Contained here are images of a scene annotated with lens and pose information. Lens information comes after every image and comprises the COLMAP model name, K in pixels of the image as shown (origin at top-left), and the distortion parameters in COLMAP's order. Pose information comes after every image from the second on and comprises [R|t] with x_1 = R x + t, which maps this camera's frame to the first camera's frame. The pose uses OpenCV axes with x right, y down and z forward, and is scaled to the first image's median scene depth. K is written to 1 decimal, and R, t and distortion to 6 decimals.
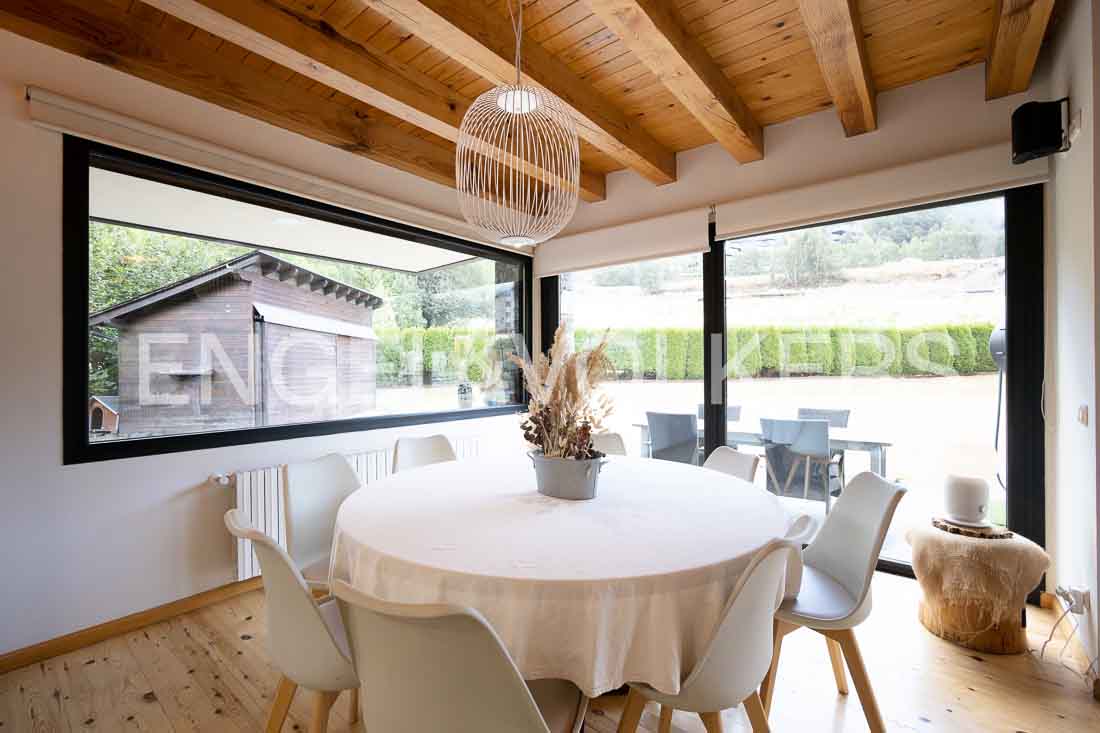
lens RADIAL K [[490.8, 0, 551.7], [0, 490.8, 364.2], [0, 0, 1]] dist [-0.010643, 0.004124]
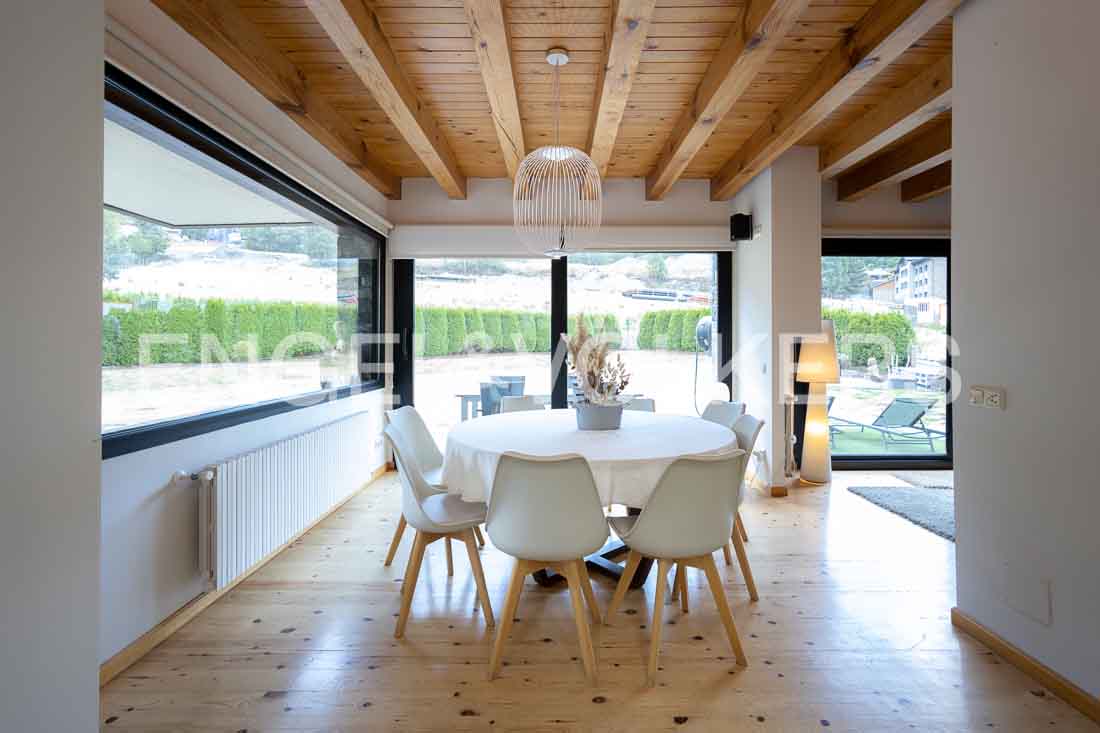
lens RADIAL K [[490.8, 0, 568.8], [0, 490.8, 339.5], [0, 0, 1]] dist [-0.010643, 0.004124]
pose [[0.751987, 0.007221, 0.659138, -0.515632], [-0.004851, 0.999974, -0.005421, 0.001757], [-0.659160, 0.000879, 0.752002, -0.038720]]
